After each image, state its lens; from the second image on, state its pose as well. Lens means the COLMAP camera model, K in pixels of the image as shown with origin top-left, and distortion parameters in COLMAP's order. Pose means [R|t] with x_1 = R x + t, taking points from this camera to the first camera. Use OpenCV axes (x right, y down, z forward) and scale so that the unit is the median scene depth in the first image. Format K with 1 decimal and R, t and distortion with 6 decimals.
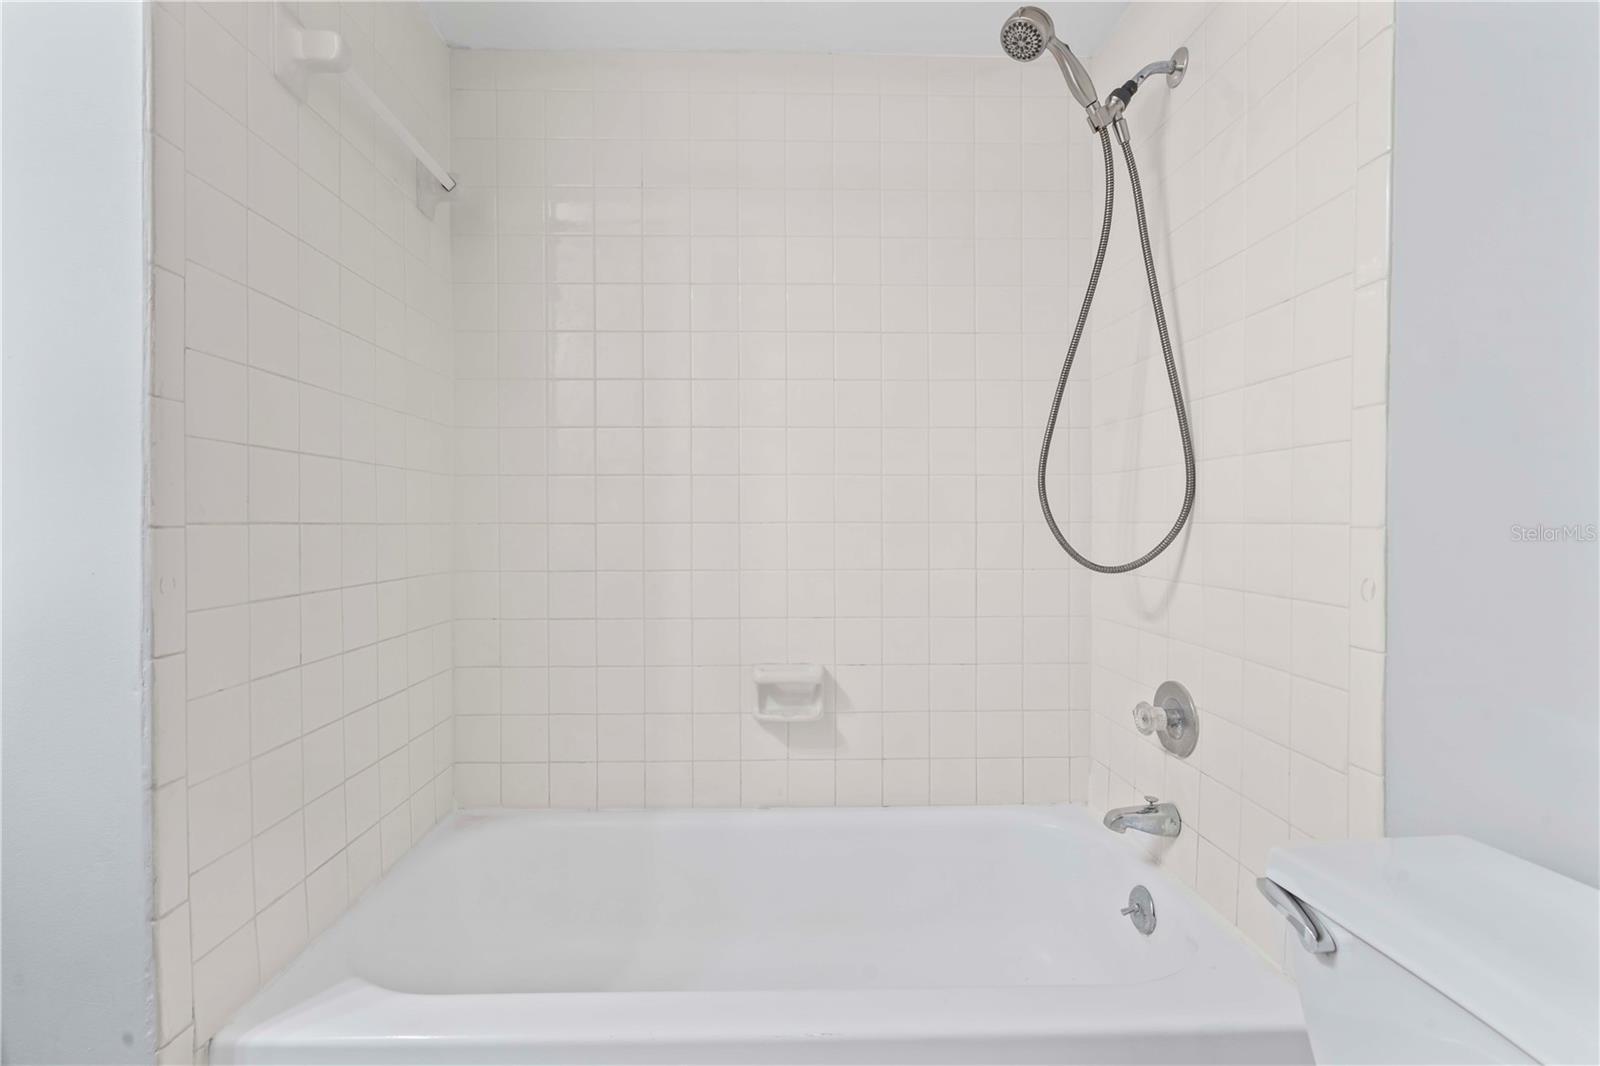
lens RADIAL K [[737.8, 0, 796.9], [0, 737.8, 531.0], [0, 0, 1]] dist [-0.012928, 0.007507]
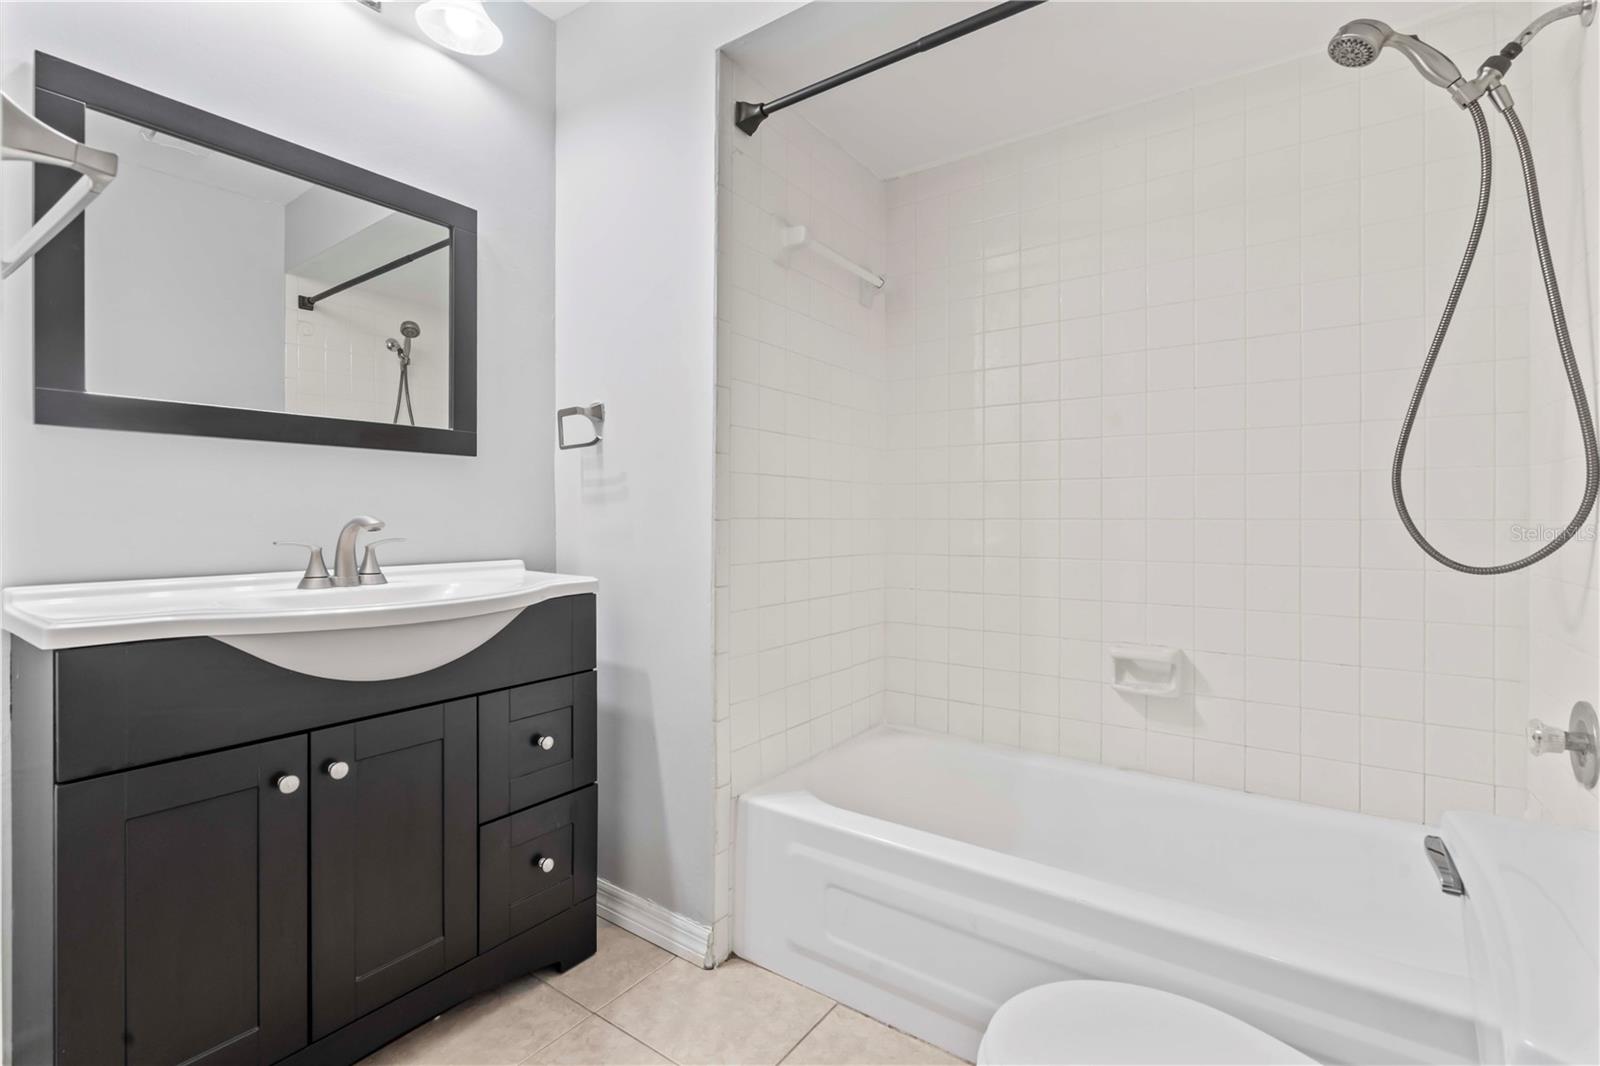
lens RADIAL K [[729.3, 0, 803.6], [0, 729.3, 526.7], [0, 0, 1]] dist [-0.002438, 0.000727]
pose [[0.806406, 0.009934, -0.591279, 0.280097], [-0.009664, 0.999947, 0.003620, 0.001566], [0.591284, 0.002795, 0.806459, -0.261857]]
